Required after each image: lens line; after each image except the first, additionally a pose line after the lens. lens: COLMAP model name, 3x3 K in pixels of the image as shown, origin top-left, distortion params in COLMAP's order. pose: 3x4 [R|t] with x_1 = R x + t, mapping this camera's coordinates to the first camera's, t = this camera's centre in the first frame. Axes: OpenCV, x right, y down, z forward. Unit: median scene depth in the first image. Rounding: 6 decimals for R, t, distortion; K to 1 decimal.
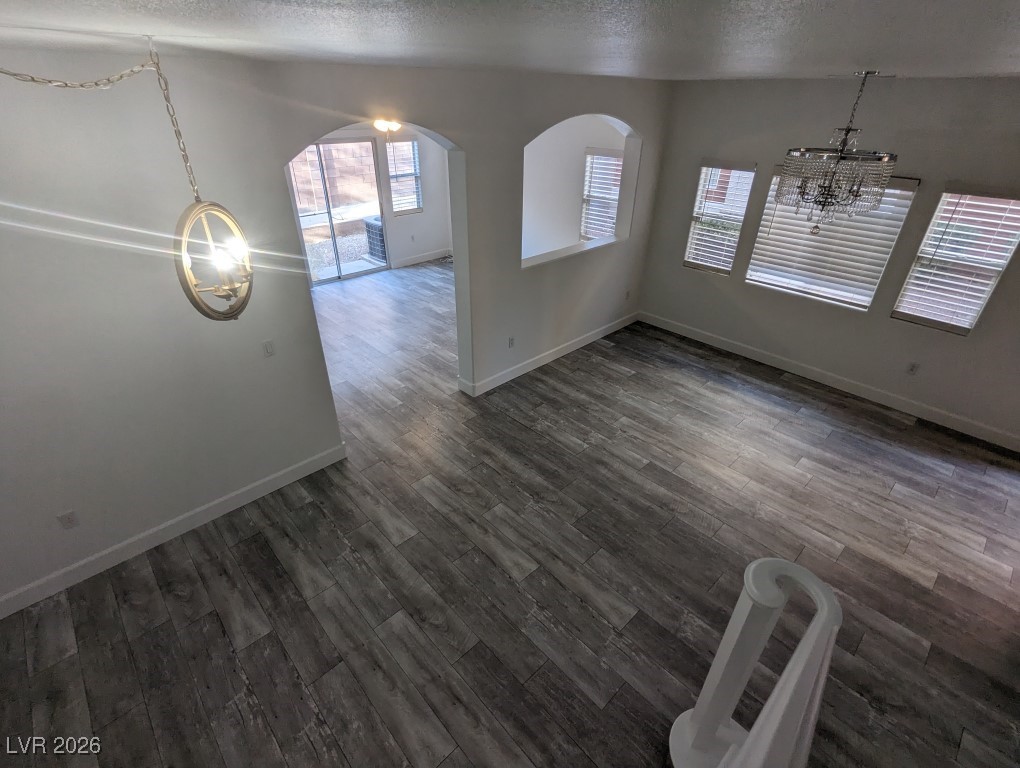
lens RADIAL K [[484.5, 0, 511.3], [0, 484.5, 384.6], [0, 0, 1]] dist [-0.001232, 0.000927]
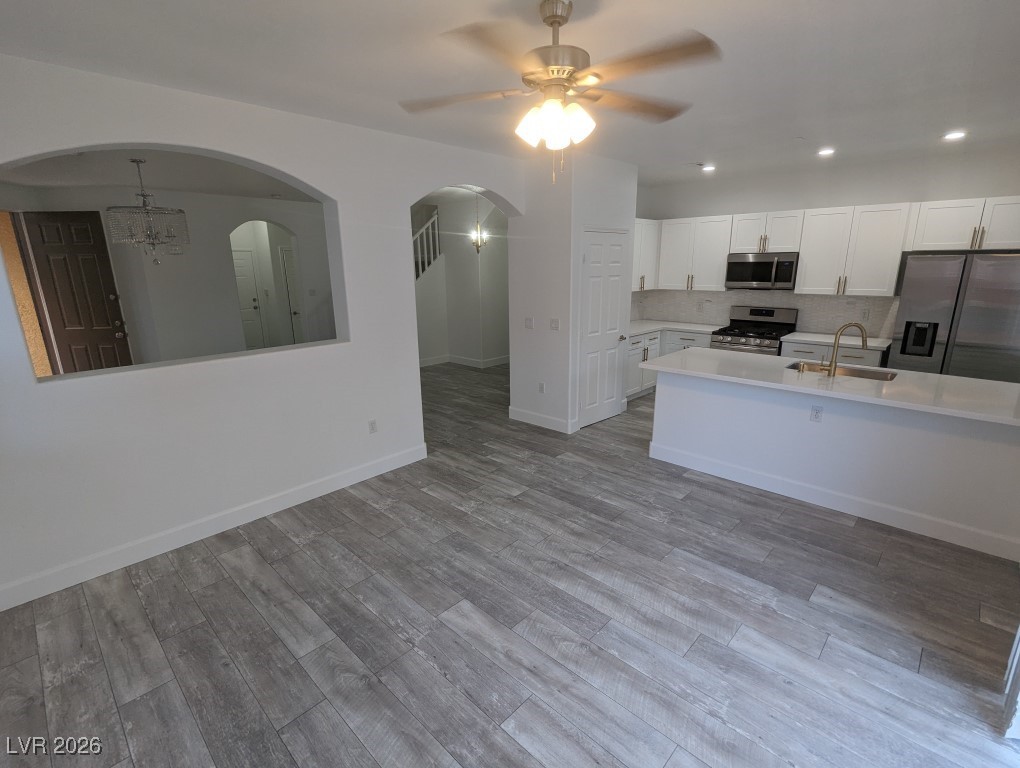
lens RADIAL K [[484.5, 0, 505.8], [0, 484.5, 389.6], [0, 0, 1]] dist [-0.001232, 0.000927]
pose [[-0.999175, 0.020336, -0.035159, -0.225853], [-0.010950, 0.698707, 0.715324, -0.725241], [0.039113, 0.715119, -0.697908, 1.534691]]
